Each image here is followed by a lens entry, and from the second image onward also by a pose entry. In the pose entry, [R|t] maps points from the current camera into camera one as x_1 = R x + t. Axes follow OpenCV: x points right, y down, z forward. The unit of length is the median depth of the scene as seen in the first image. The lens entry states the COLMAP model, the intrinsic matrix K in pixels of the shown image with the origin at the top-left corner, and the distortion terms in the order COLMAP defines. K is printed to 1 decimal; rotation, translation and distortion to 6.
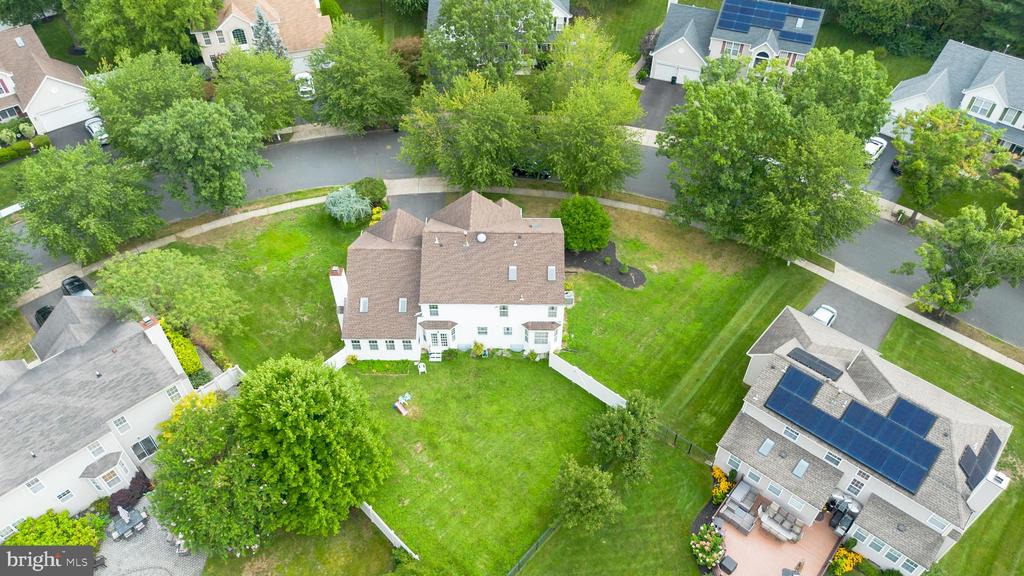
lens RADIAL K [[728.6, 0, 511.5], [0, 728.6, 283.1], [0, 0, 1]] dist [0.065172, -0.074969]
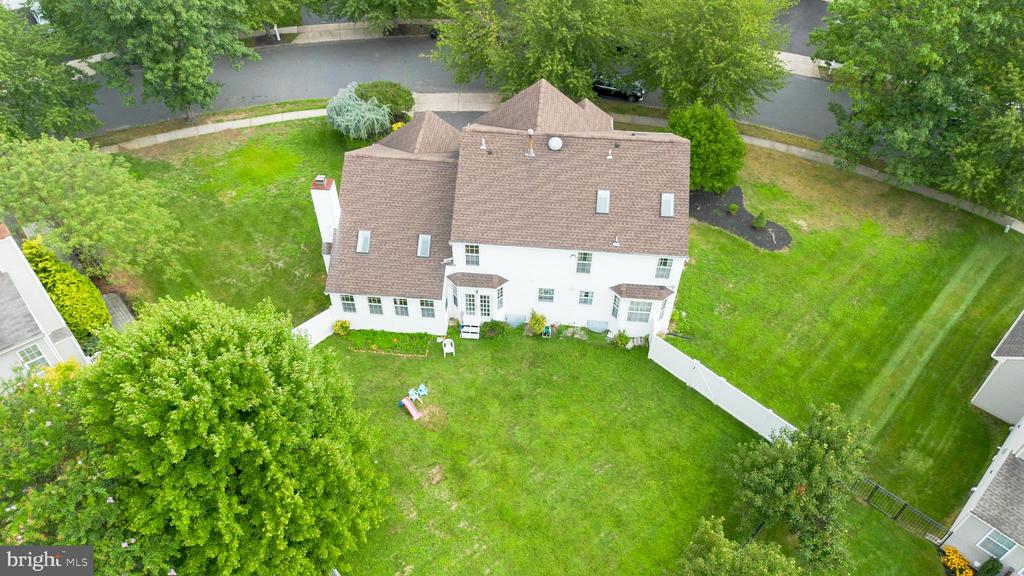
lens RADIAL K [[728.6, 0, 510.4], [0, 728.6, 285.1], [0, 0, 1]] dist [0.065172, -0.074969]
pose [[0.997185, 0.059218, -0.045993, -0.043182], [-0.059392, 0.998232, -0.002423, 0.061469], [0.045768, 0.005147, 0.998939, 0.370568]]
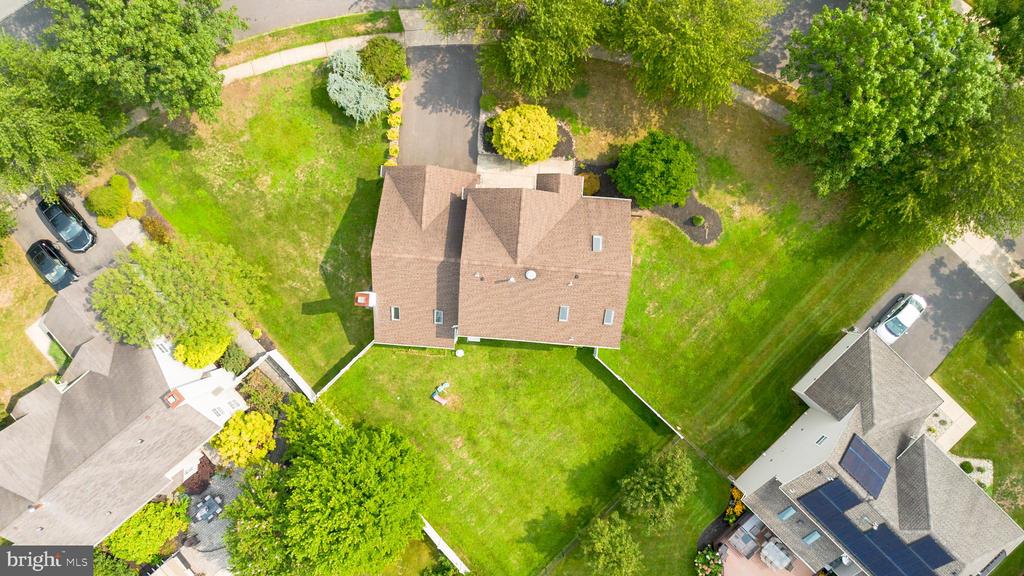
lens RADIAL K [[728.6, 0, 510.0], [0, 728.6, 285.6], [0, 0, 1]] dist [0.065172, -0.074969]
pose [[0.997812, 0.066079, -0.002218, -0.061867], [-0.044367, 0.694069, 0.718540, -0.643145], [0.049020, -0.716870, 0.695482, 0.407229]]
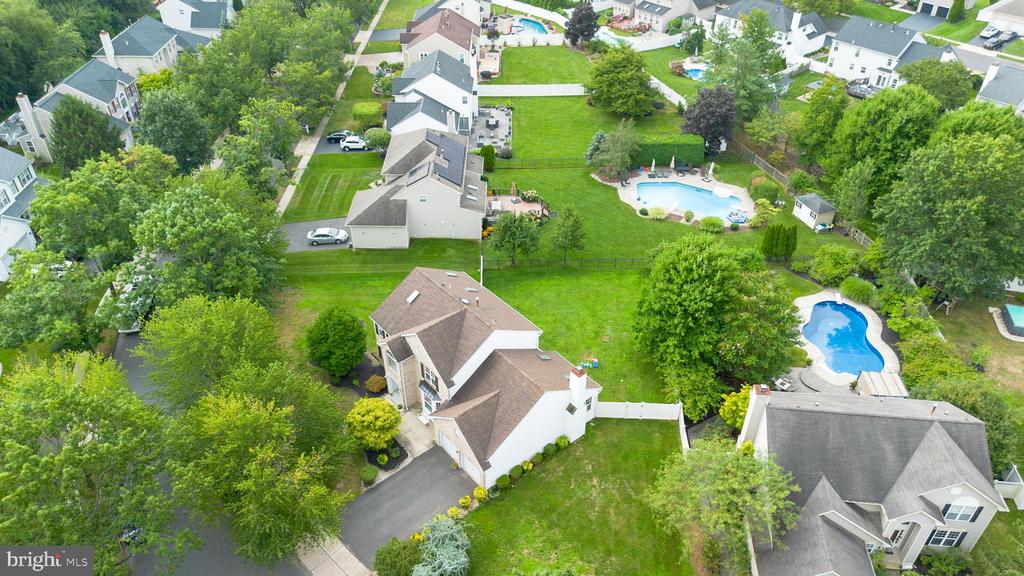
lens RADIAL K [[728.6, 0, 511.6], [0, 728.6, 277.0], [0, 0, 1]] dist [0.065172, -0.074969]
pose [[-0.651862, -0.454335, 0.607171, -0.709728], [0.538265, 0.286785, 0.792480, -0.872285], [-0.534179, 0.843406, 0.057608, 0.861766]]
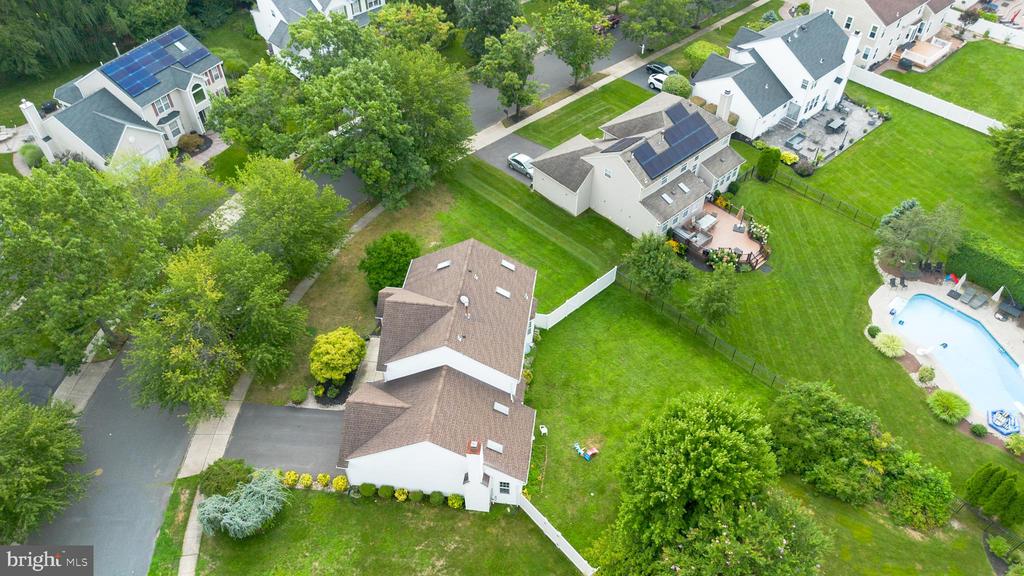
lens RADIAL K [[728.6, 0, 510.5], [0, 728.6, 279.6], [0, 0, 1]] dist [0.065172, -0.074969]
pose [[0.118793, -0.702191, 0.702009, -0.657821], [0.709295, 0.554772, 0.434890, -0.432510], [-0.694830, 0.446269, 0.563964, 0.421606]]
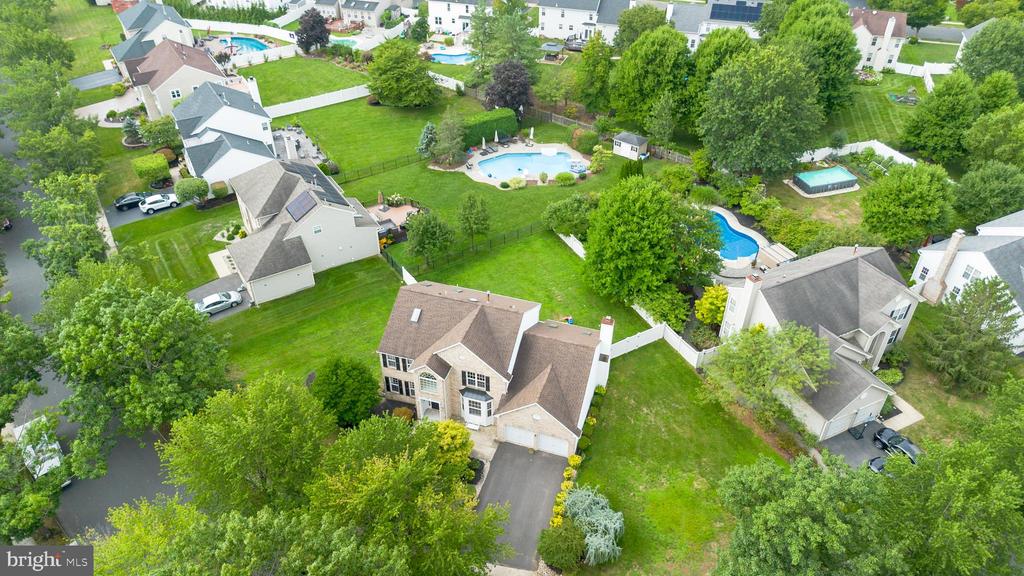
lens RADIAL K [[728.6, 0, 509.5], [0, 728.6, 277.7], [0, 0, 1]] dist [0.065172, -0.074969]
pose [[-0.954045, -0.181468, 0.238469, -0.338973], [0.211526, 0.155866, 0.964864, -1.083083], [-0.212262, 0.970966, -0.110318, 1.063003]]
